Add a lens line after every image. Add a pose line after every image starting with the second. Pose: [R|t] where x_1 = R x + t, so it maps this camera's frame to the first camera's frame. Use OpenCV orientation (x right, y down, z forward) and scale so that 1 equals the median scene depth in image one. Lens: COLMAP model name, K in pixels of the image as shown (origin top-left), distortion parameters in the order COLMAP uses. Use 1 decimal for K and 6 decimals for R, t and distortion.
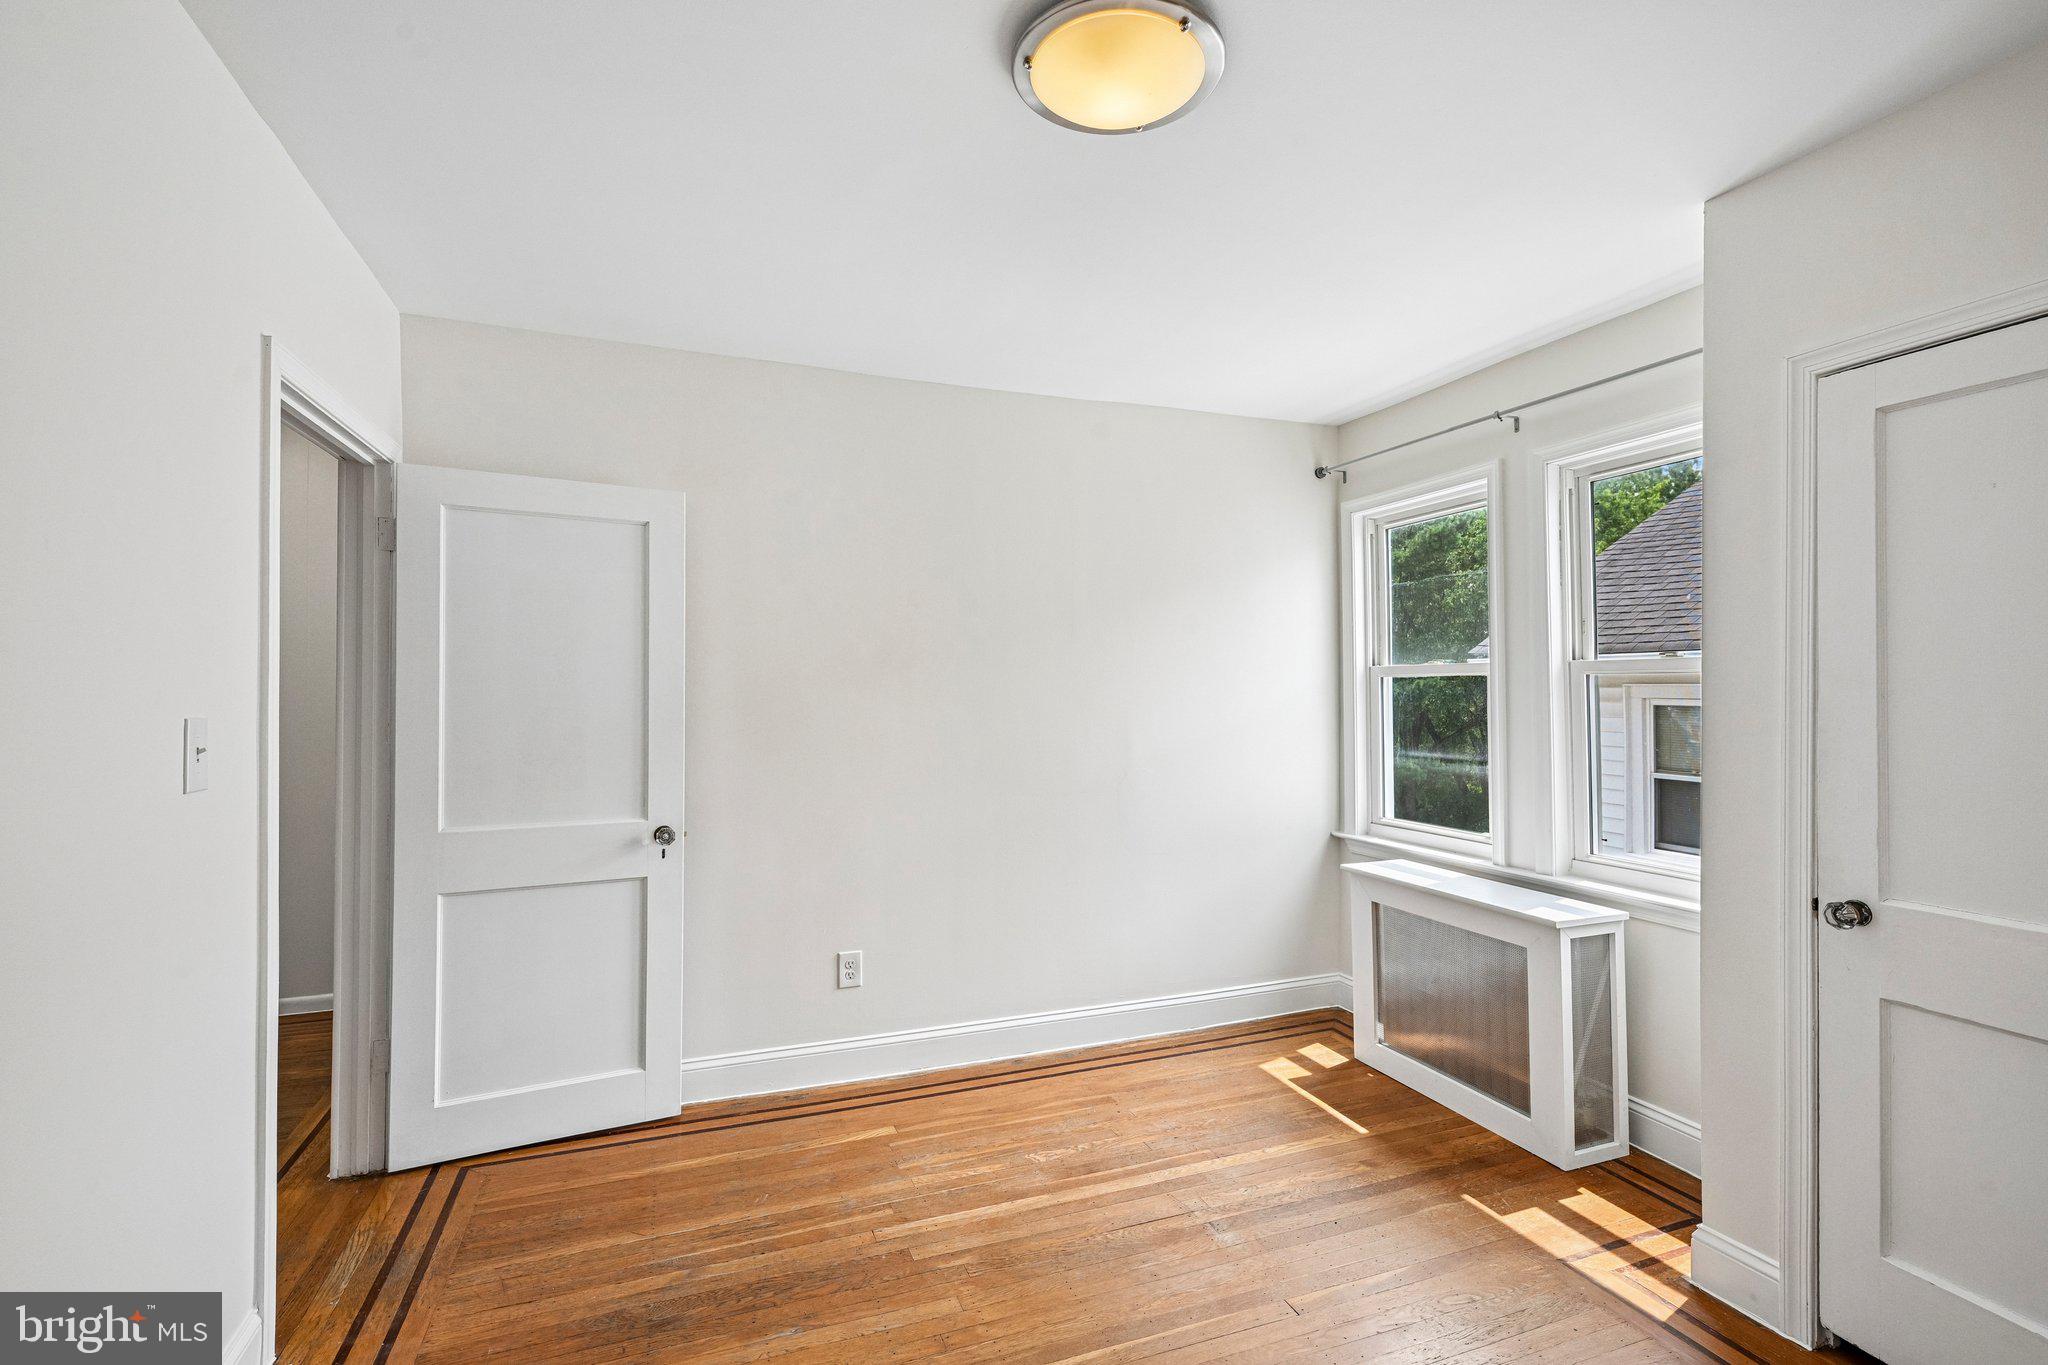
lens RADIAL K [[918.9, 0, 1021.3], [0, 918.9, 697.0], [0, 0, 1]] dist [-0.003120, -0.000270]
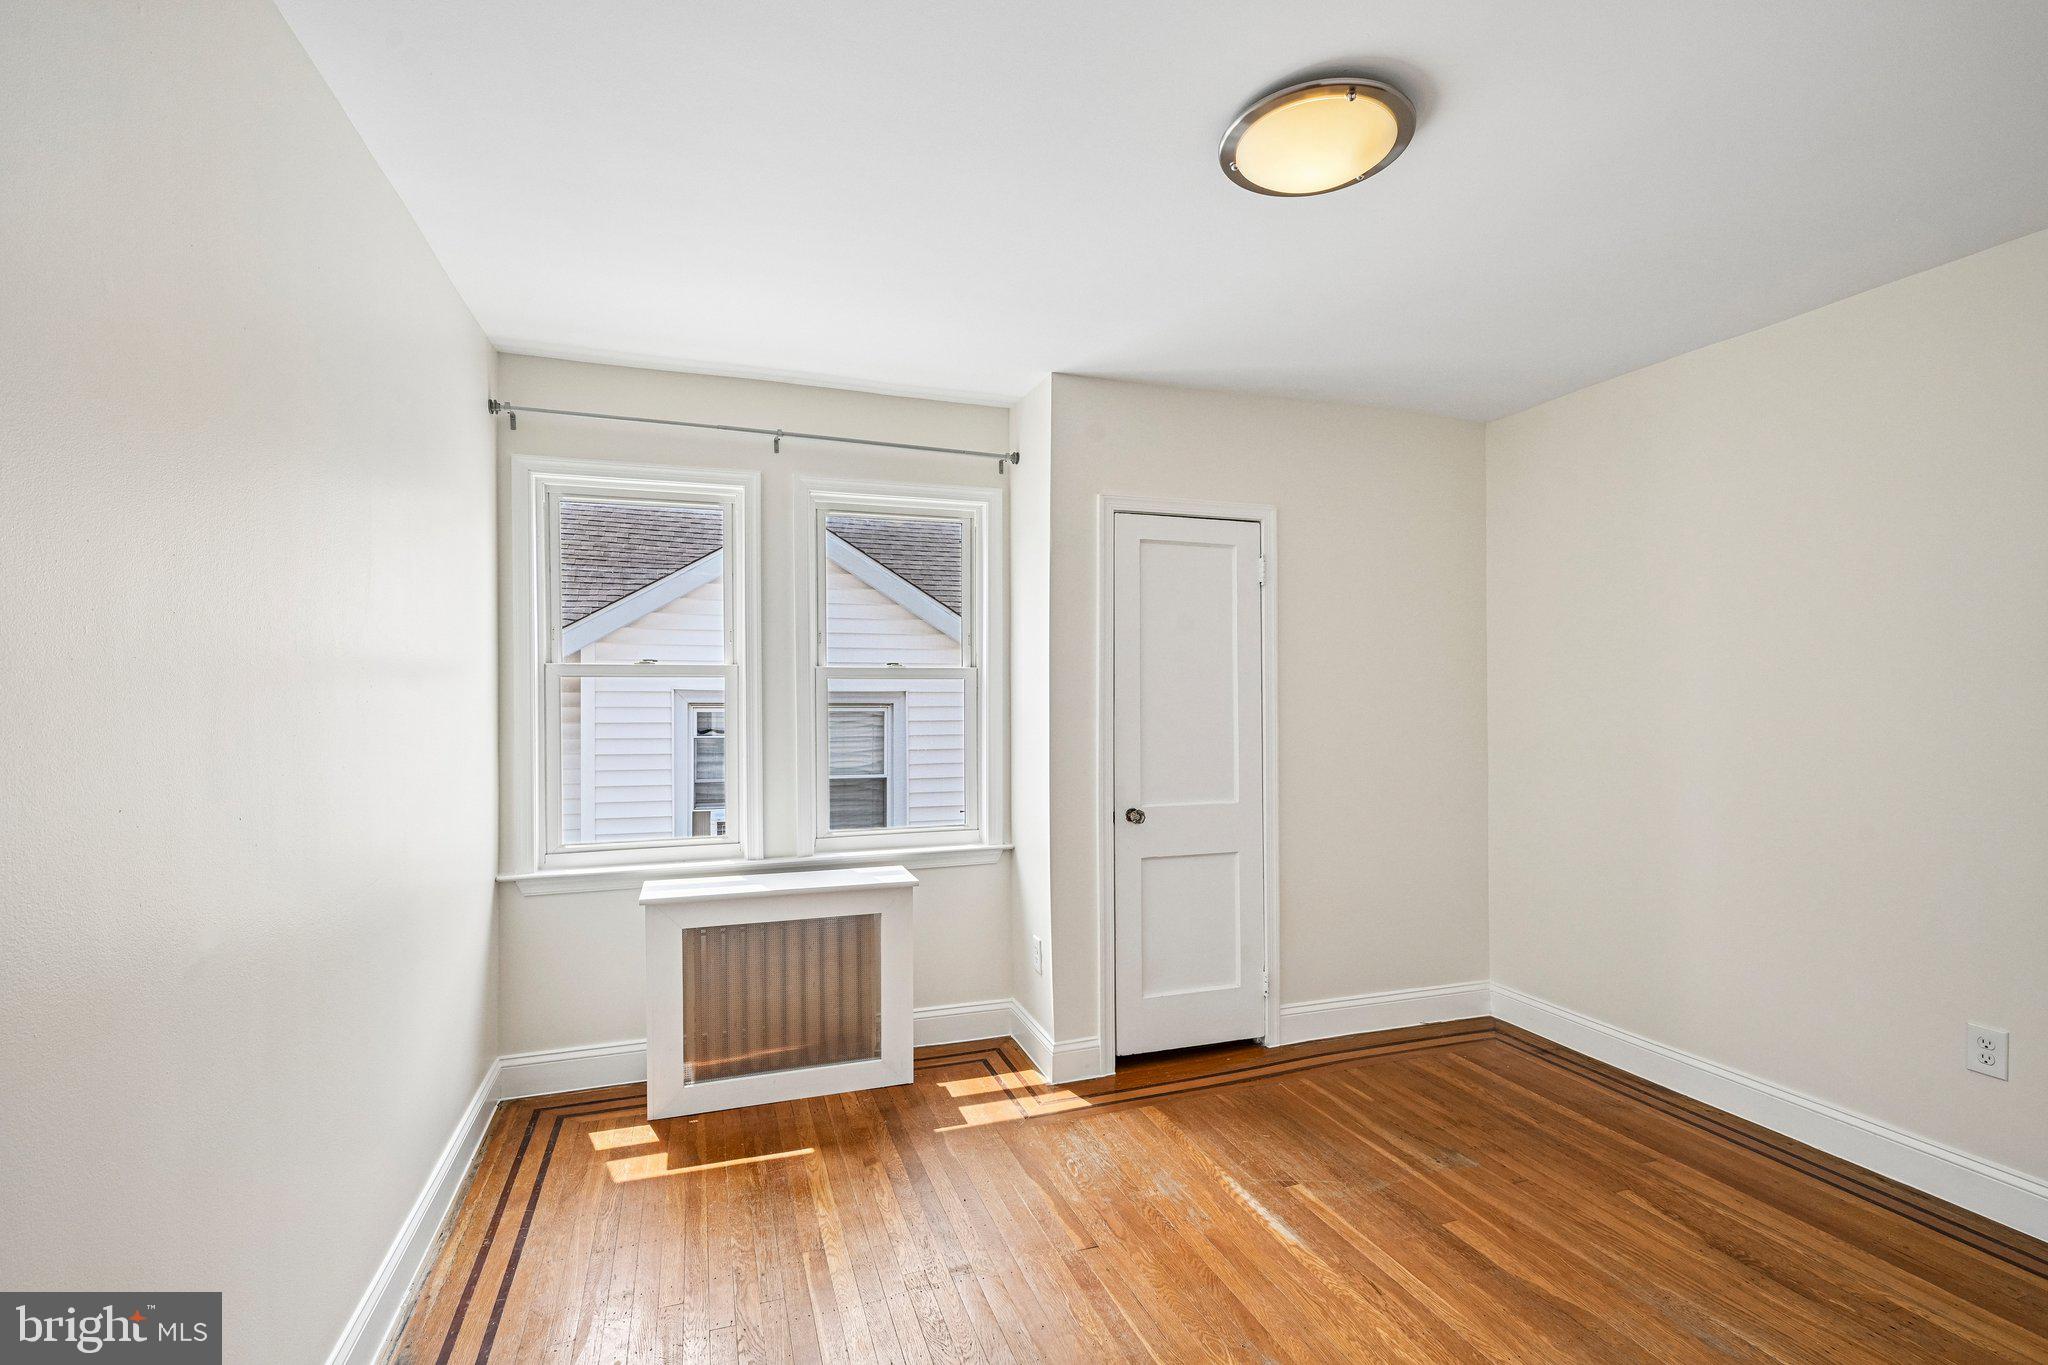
lens RADIAL K [[918.9, 0, 1021.3], [0, 918.9, 697.0], [0, 0, 1]] dist [-0.003120, -0.000270]
pose [[0.027664, -0.002386, 0.999614, -0.544832], [0.010023, 0.999948, 0.002110, -0.001224], [-0.999567, 0.009961, 0.027686, 0.701958]]
